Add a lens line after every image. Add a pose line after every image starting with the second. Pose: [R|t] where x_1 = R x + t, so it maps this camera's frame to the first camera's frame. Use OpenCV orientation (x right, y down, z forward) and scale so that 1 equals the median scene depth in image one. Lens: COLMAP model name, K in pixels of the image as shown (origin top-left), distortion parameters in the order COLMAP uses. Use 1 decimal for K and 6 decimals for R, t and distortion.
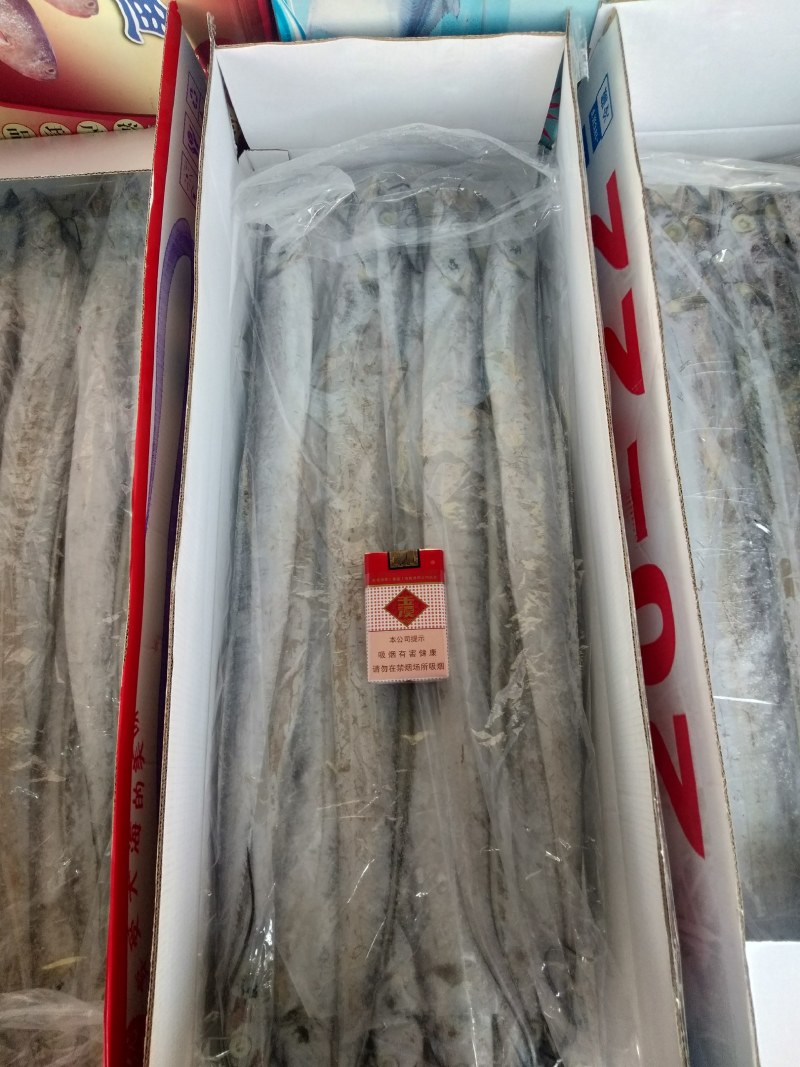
lens RADIAL K [[430.9, 0, 400.0], [0, 430.9, 533.5], [0, 0, 1]] dist [-0.011819, 0.000568]
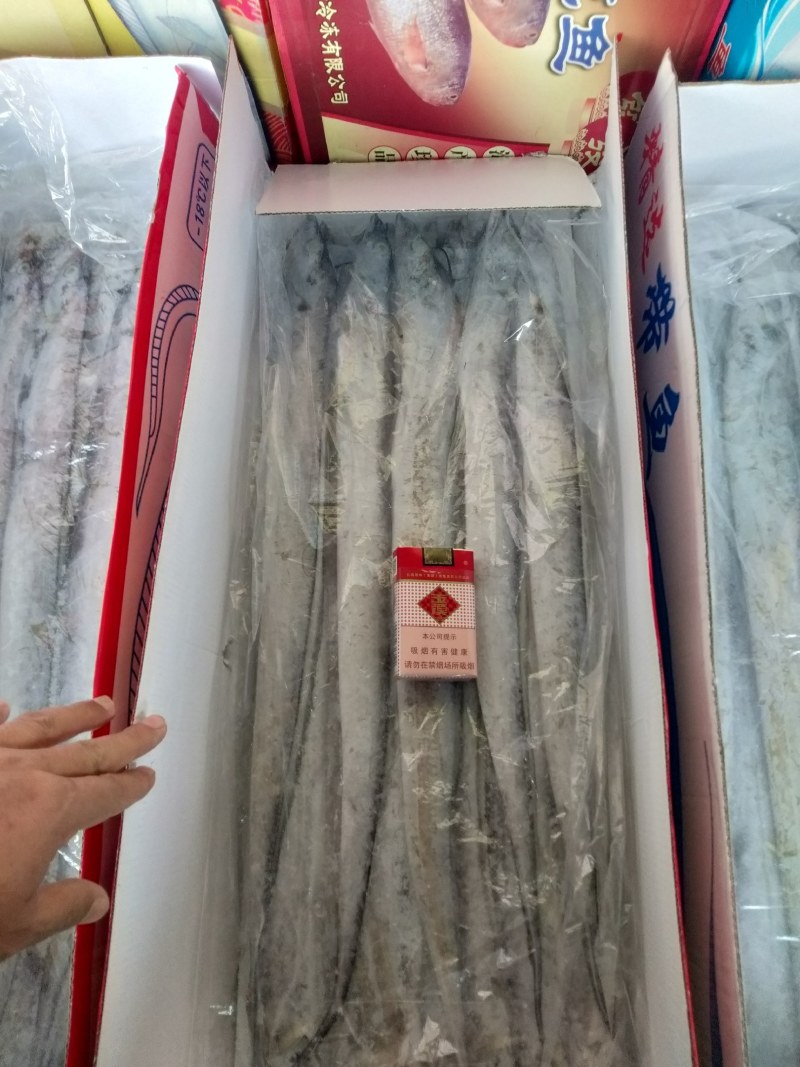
lens RADIAL K [[423.3, 0, 402.0], [0, 423.3, 527.0], [0, 0, 1]] dist [0.027646, -0.020711]
pose [[0.997130, 0.055889, -0.051068, -0.763049], [-0.056084, 0.998423, -0.002393, -0.091630], [0.050854, 0.005250, 0.998692, 0.019499]]
